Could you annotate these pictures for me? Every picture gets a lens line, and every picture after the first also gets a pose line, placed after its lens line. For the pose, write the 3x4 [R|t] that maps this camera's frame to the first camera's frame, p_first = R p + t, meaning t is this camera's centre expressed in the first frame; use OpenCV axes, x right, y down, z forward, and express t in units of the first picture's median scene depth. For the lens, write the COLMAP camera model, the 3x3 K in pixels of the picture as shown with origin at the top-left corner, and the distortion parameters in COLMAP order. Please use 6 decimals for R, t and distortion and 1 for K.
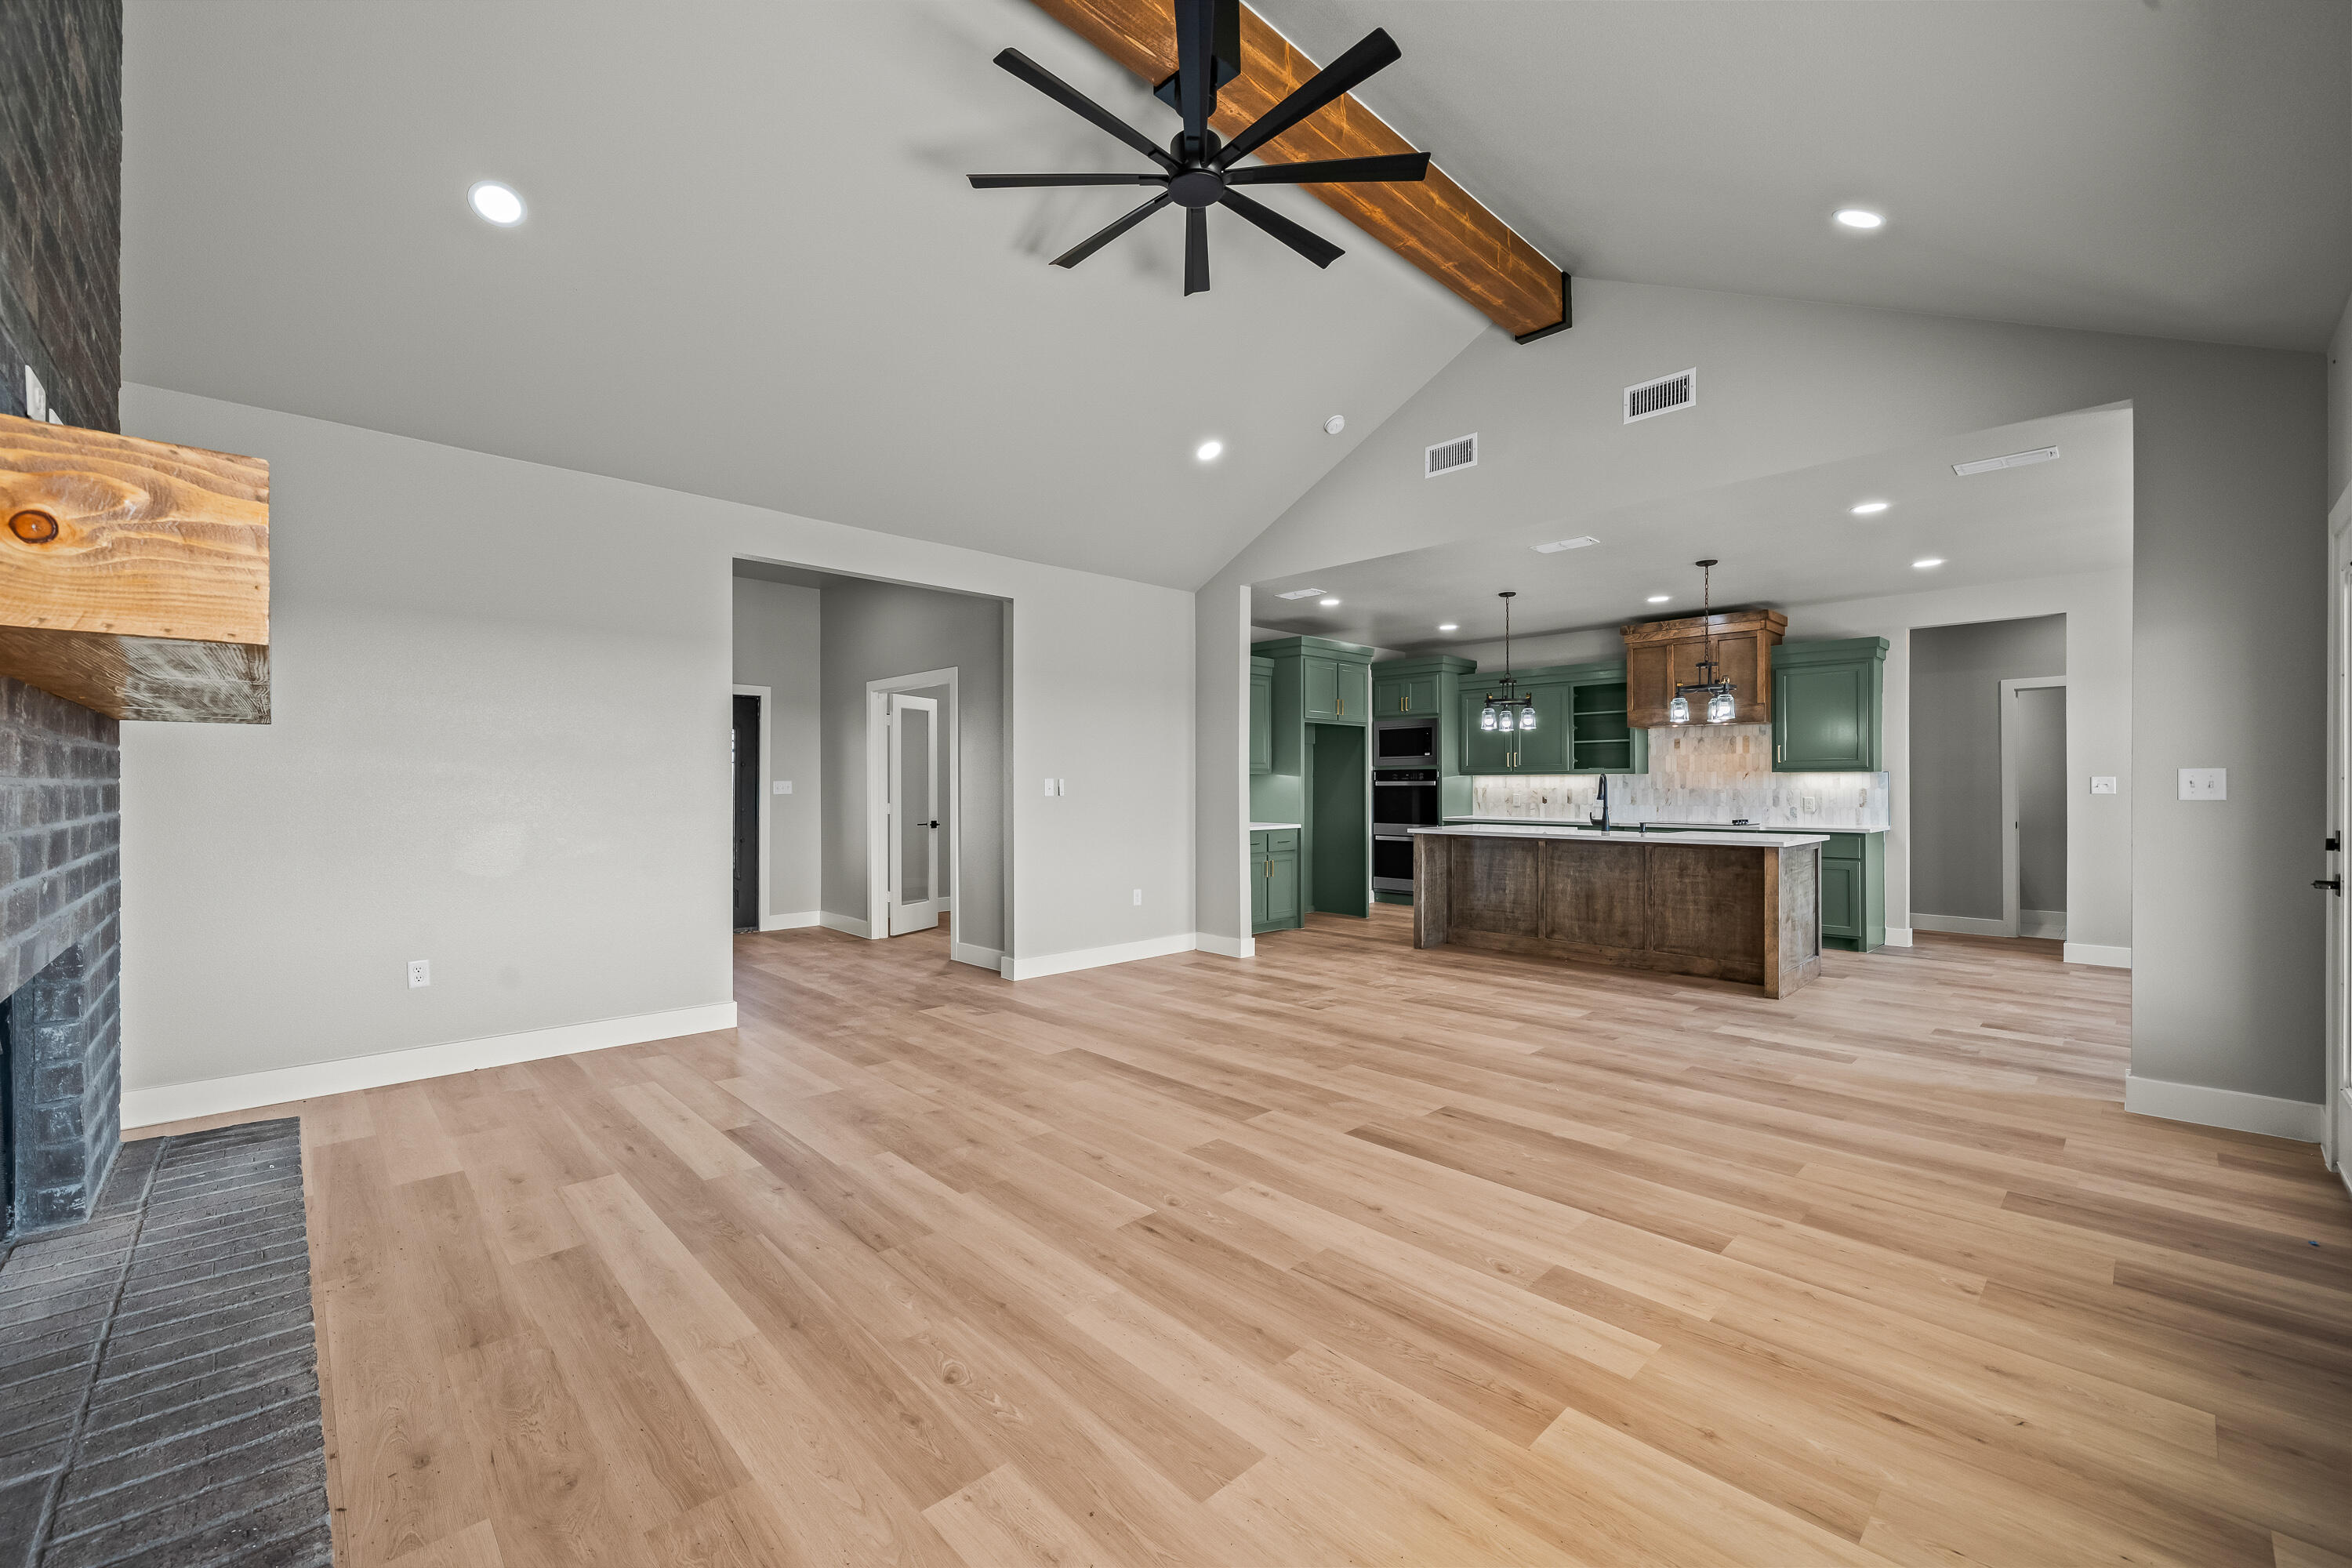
lens RADIAL K [[946.9, 0, 1151.6], [0, 946.9, 785.5], [0, 0, 1]] dist [-0.001360, 0.000247]
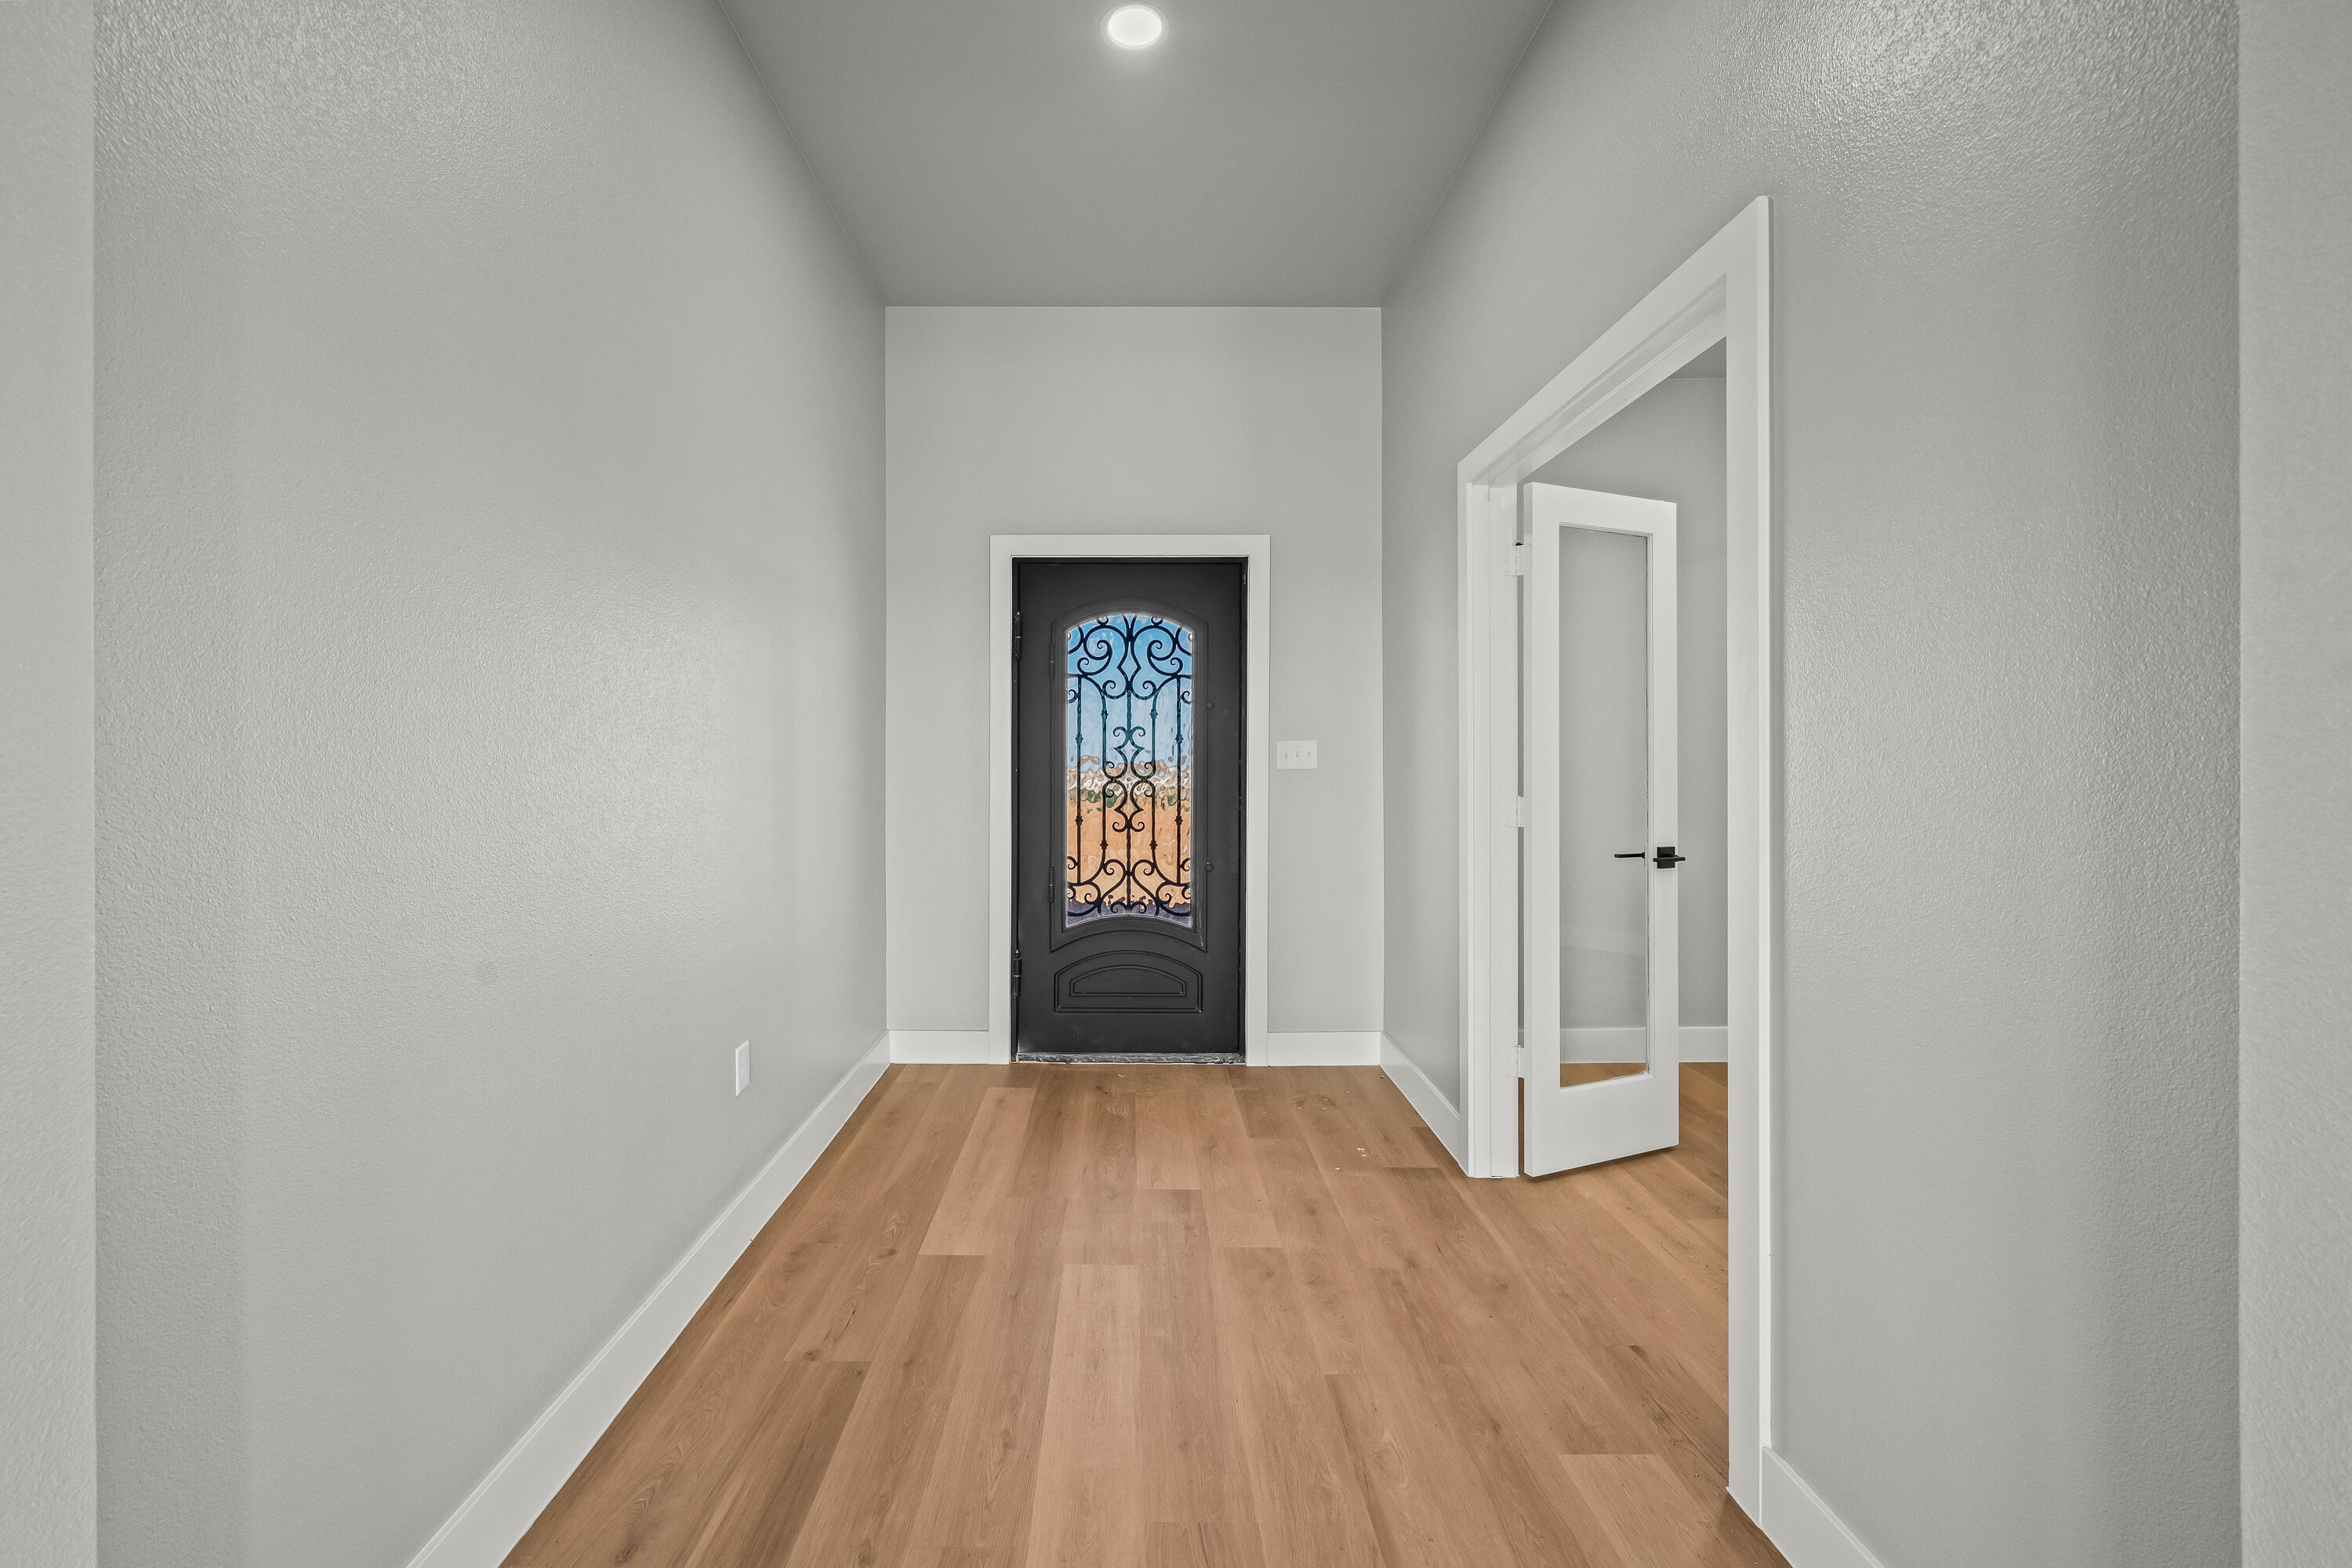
lens RADIAL K [[987.8, 0, 1151.6], [0, 987.8, 757.9], [0, 0, 1]] dist [0.000184, -0.000013]
pose [[0.743518, -0.001396, -0.668714, -0.158548], [0.001973, 0.999998, 0.000106, 0.004763], [0.668713, -0.001398, 0.743519, 0.752060]]
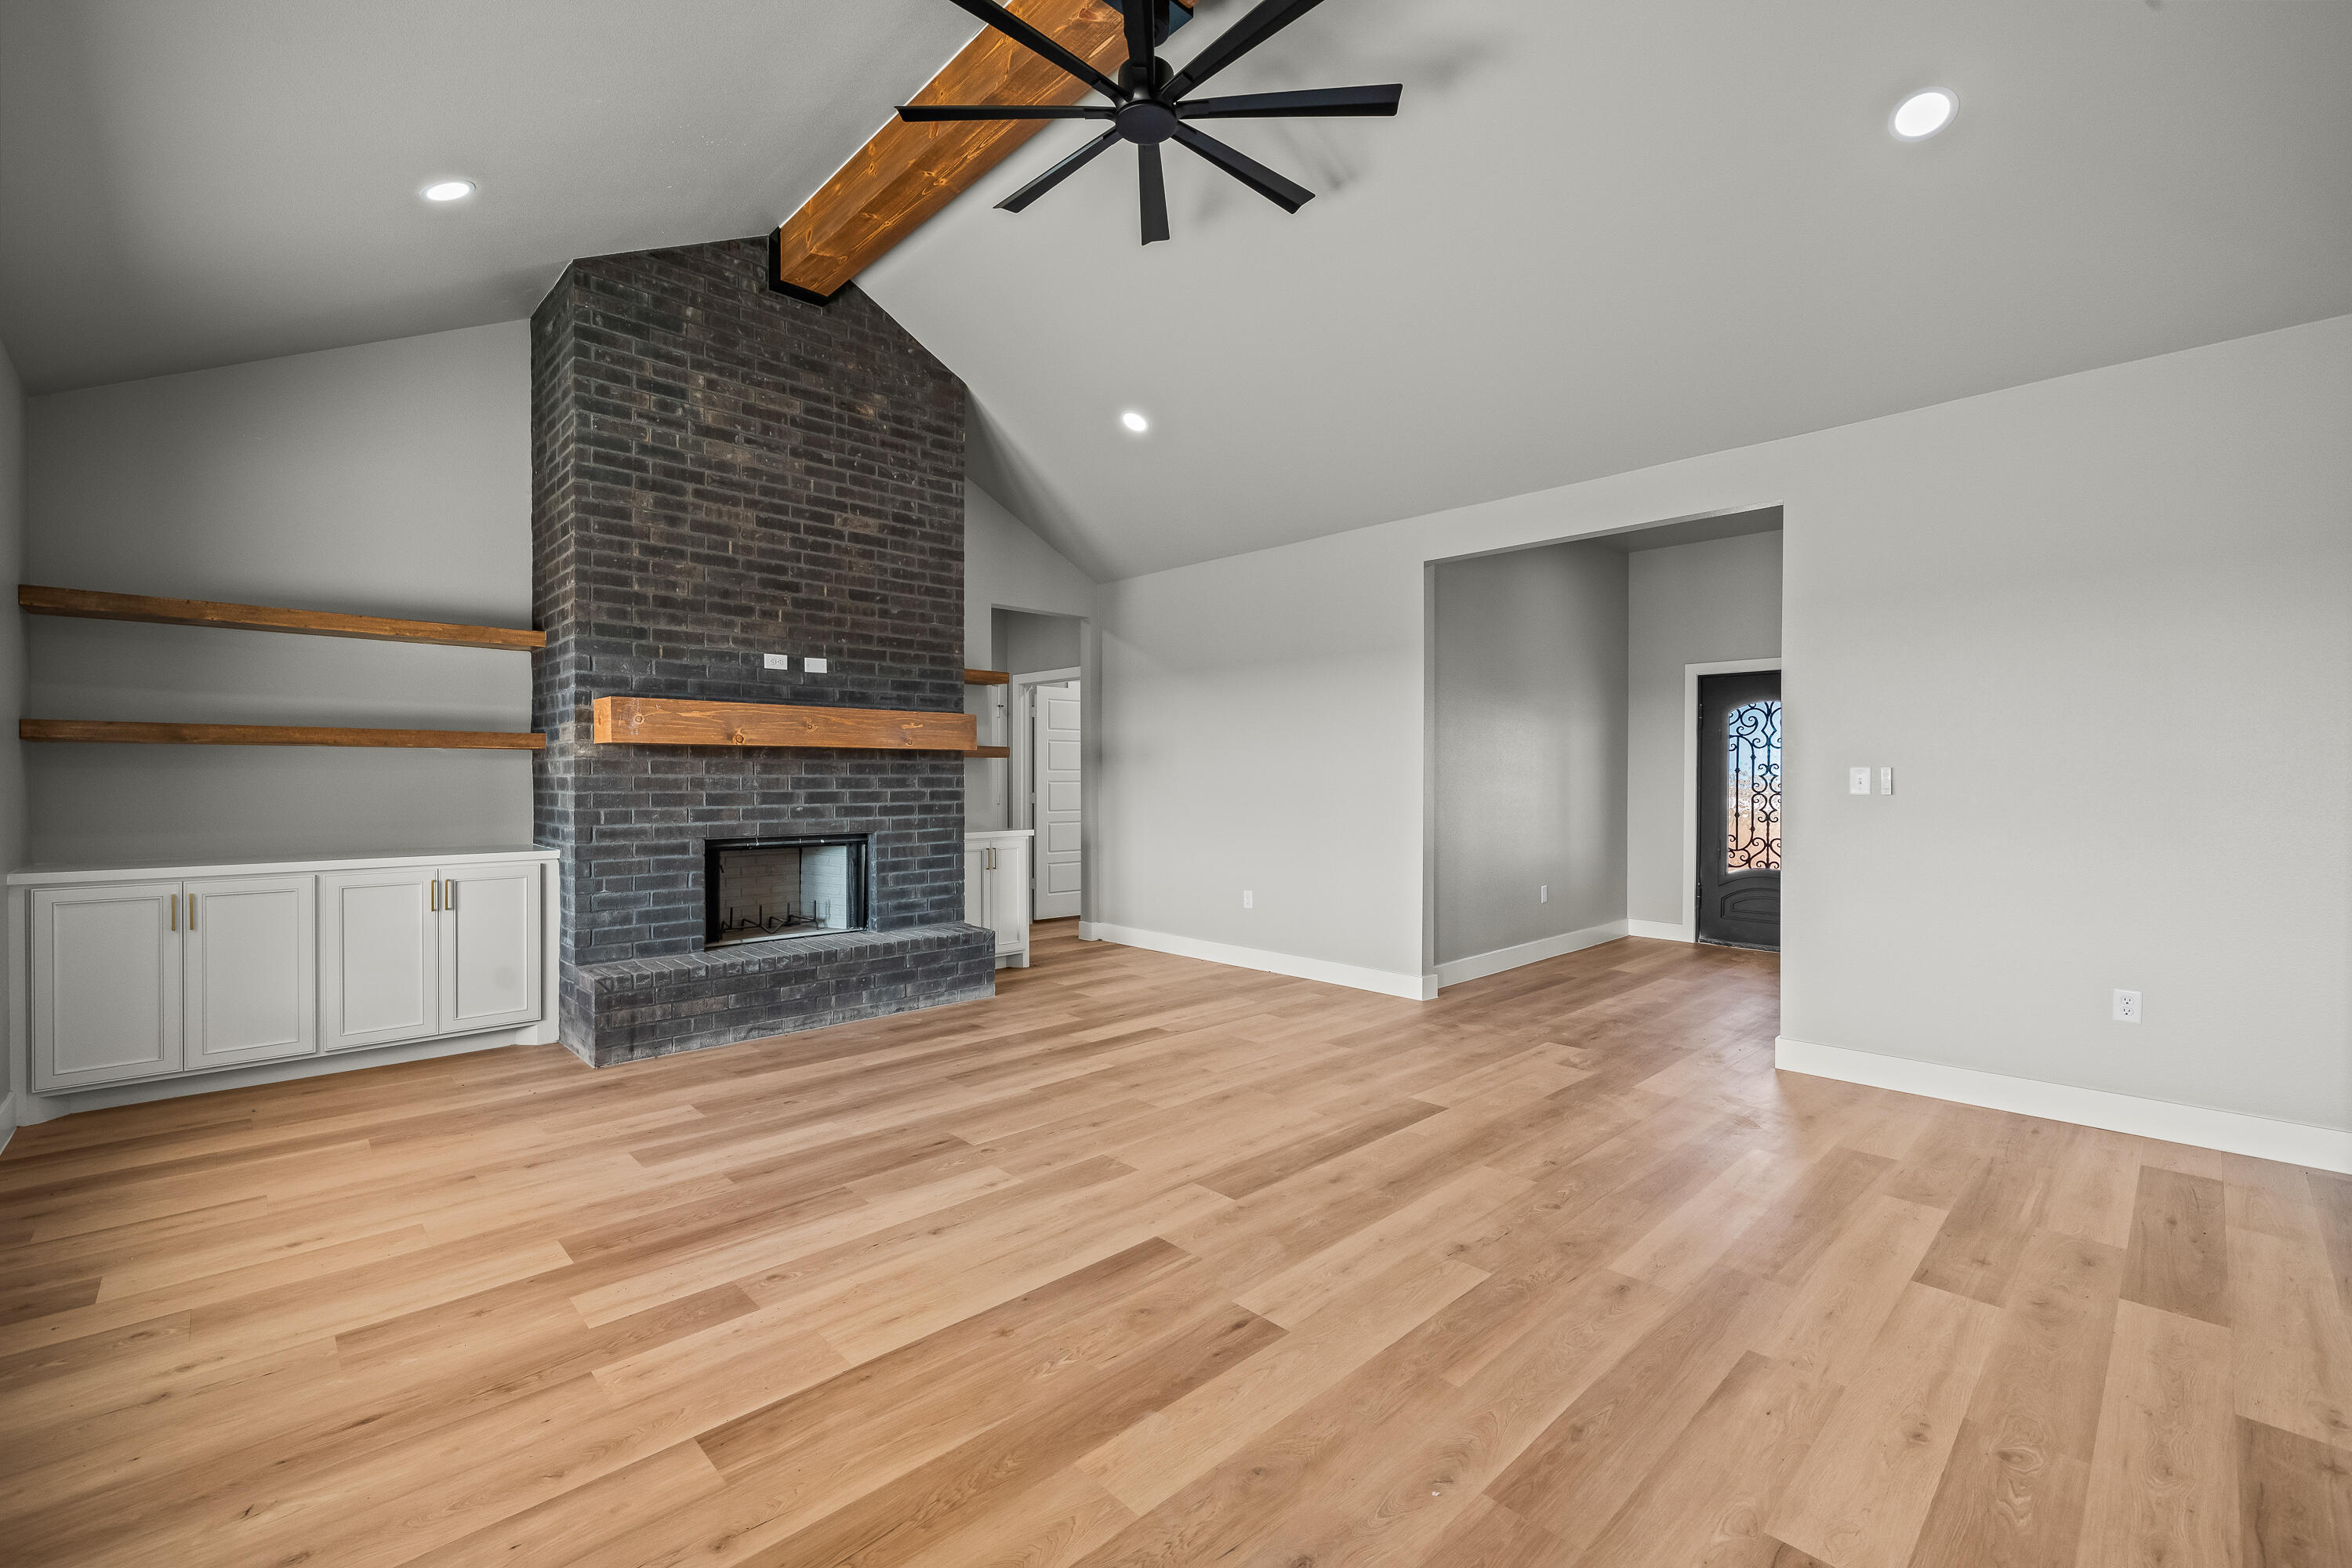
lens RADIAL K [[989.2, 0, 1151.8], [0, 989.2, 781.6], [0, 0, 1]] dist [-0.001435, -0.000173]
pose [[0.004124, 0.005585, -0.999976, 0.510451], [-0.000717, 0.999984, 0.005582, -0.000516], [0.999991, 0.000694, 0.004128, 0.510542]]
